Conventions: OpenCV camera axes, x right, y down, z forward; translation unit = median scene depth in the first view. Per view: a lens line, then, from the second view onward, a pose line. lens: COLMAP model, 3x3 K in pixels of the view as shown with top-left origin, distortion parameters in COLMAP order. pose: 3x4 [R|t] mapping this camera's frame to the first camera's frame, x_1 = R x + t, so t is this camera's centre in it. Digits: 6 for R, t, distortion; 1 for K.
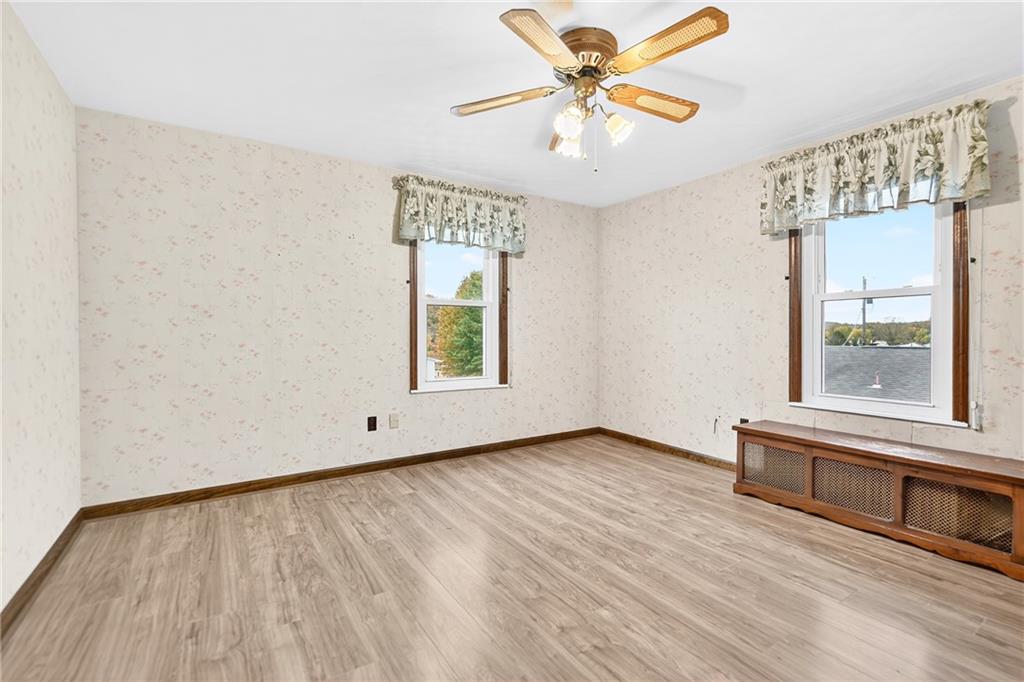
lens RADIAL K [[458.4, 0, 513.1], [0, 458.4, 339.2], [0, 0, 1]] dist [-0.001795, -0.000410]
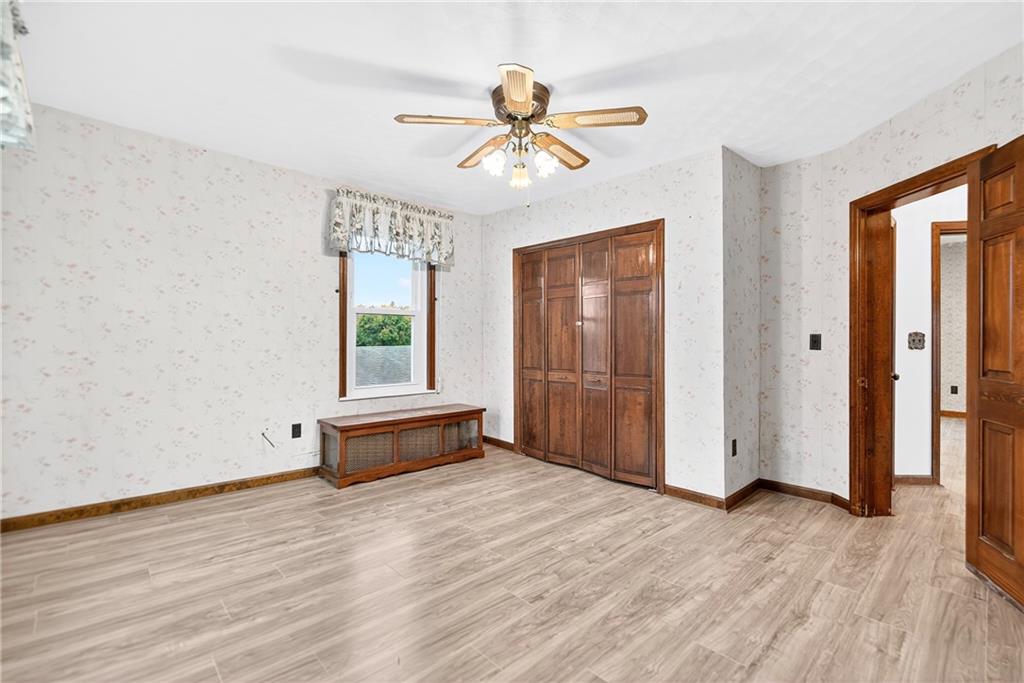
lens RADIAL K [[458.4, 0, 511.6], [0, 458.4, 340.4], [0, 0, 1]] dist [-0.001795, -0.000410]
pose [[-0.178648, -0.000139, 0.983913, -0.666632], [0.008274, 0.999964, 0.001644, -0.008370], [-0.983878, 0.008434, -0.178641, 0.838321]]
